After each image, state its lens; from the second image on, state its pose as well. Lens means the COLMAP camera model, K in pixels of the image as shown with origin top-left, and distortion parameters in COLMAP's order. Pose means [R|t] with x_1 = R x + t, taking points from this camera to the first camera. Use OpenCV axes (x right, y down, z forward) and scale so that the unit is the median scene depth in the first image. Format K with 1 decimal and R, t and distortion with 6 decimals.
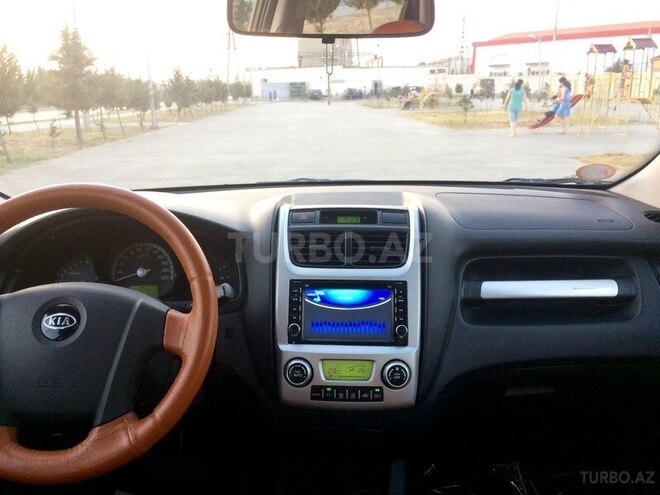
lens RADIAL K [[551.0, 0, 326.3], [0, 551.0, 248.4], [0, 0, 1]] dist [0.061957, -0.079479]
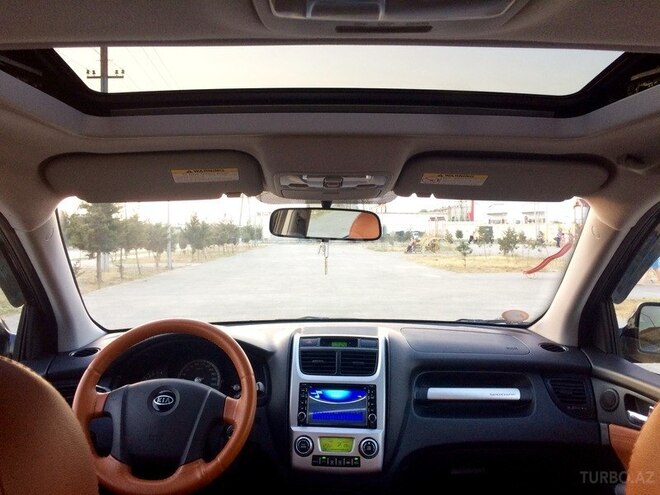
lens RADIAL K [[551.0, 0, 326.3], [0, 551.0, 248.4], [0, 0, 1]] dist [0.061957, -0.079479]
pose [[0.999863, 0.011345, -0.012075, 0.019697], [-0.013989, 0.968578, -0.248315, 0.068082], [0.008879, 0.248450, 0.968604, -0.519318]]
